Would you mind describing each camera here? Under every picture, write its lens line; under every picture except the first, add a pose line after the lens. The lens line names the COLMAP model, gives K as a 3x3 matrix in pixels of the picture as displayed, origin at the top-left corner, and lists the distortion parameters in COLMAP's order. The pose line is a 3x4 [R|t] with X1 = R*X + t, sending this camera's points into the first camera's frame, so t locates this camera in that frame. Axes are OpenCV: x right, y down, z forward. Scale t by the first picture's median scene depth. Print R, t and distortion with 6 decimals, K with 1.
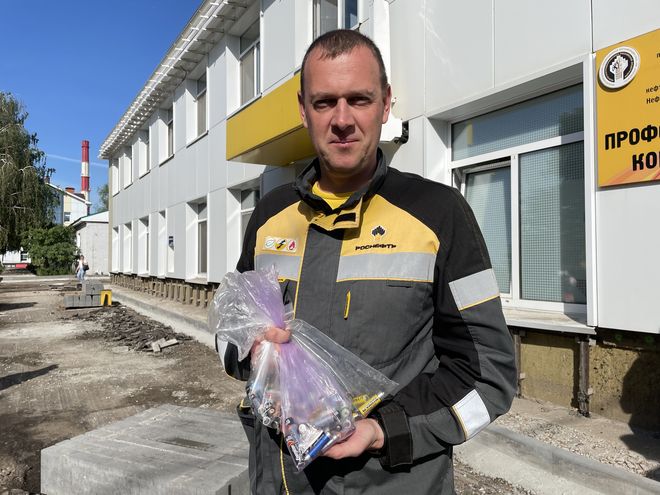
lens RADIAL K [[491.1, 0, 330.0], [0, 491.1, 247.5], [0, 0, 1]] dist [0.087473, -0.117451]
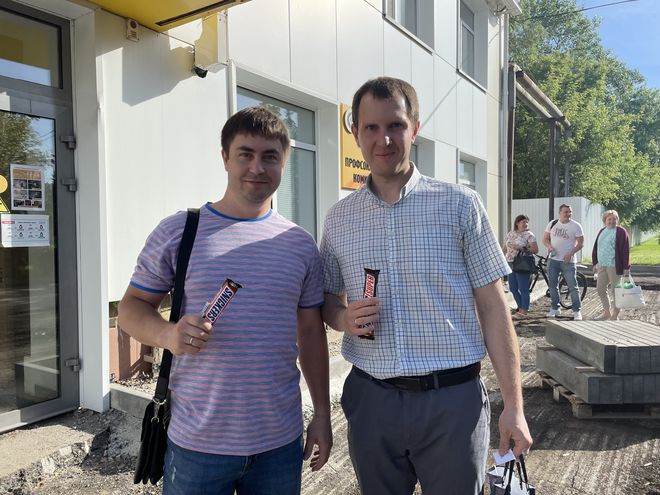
lens RADIAL K [[491.1, 0, 330.0], [0, 491.1, 247.5], [0, 0, 1]] dist [0.087473, -0.117451]
pose [[-0.388591, -0.010397, 0.921352, -0.920654], [-0.005159, 0.999945, 0.009108, 0.060273], [-0.921396, -0.001214, -0.388623, 1.634768]]
